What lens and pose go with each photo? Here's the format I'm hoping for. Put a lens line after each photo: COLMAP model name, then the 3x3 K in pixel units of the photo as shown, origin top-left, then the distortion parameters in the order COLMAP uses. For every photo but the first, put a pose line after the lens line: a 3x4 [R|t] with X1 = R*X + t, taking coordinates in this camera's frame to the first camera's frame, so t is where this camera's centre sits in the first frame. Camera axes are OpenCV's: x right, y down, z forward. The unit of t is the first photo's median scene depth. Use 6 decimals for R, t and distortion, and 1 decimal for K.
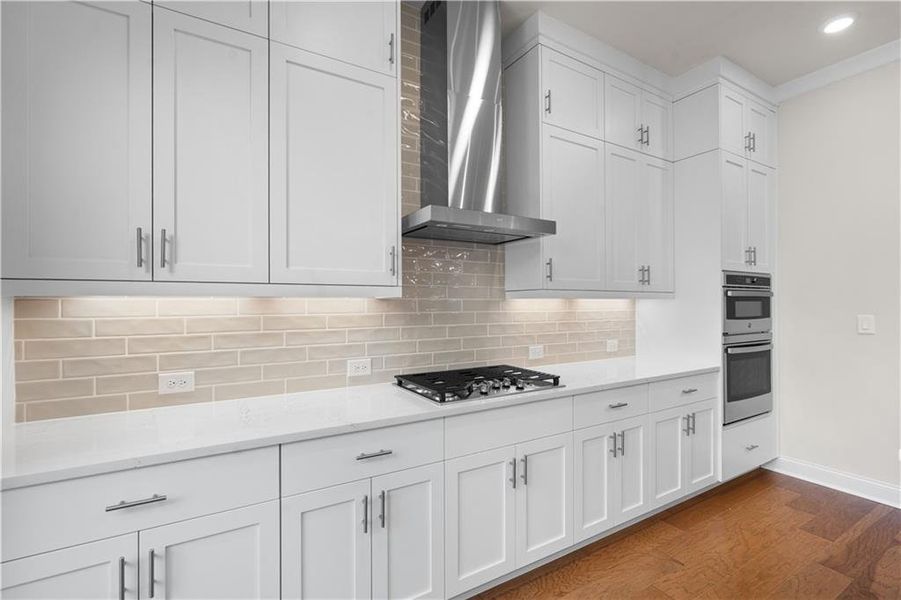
lens RADIAL K [[407.6, 0, 450.7], [0, 407.6, 298.8], [0, 0, 1]] dist [-0.003345, 0.001686]
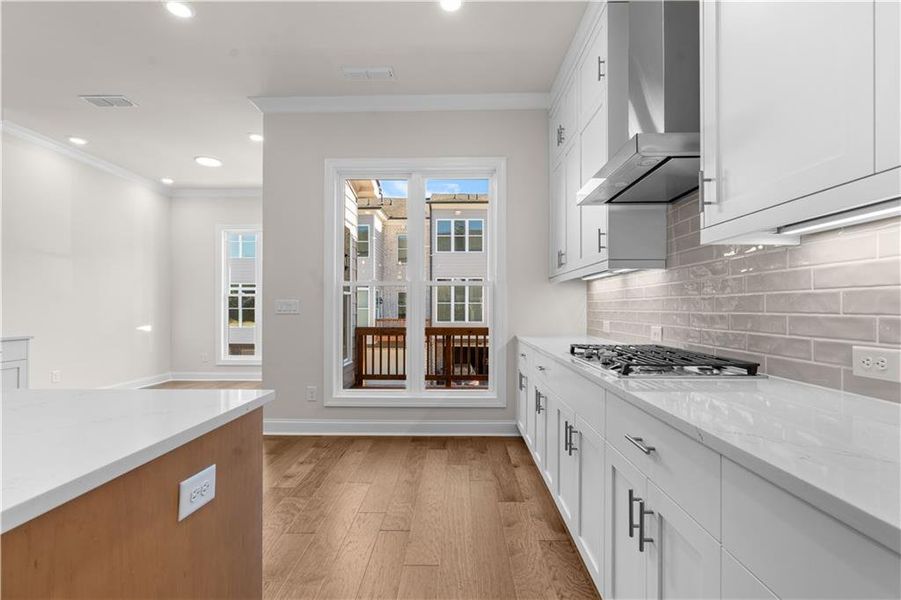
lens RADIAL K [[407.6, 0, 451.3], [0, 407.6, 304.6], [0, 0, 1]] dist [-0.003345, 0.001686]
pose [[-0.532378, -0.001210, -0.846506, 0.875721], [0.011713, 0.999893, -0.008795, 0.081448], [0.846426, -0.014598, -0.532306, 0.972798]]
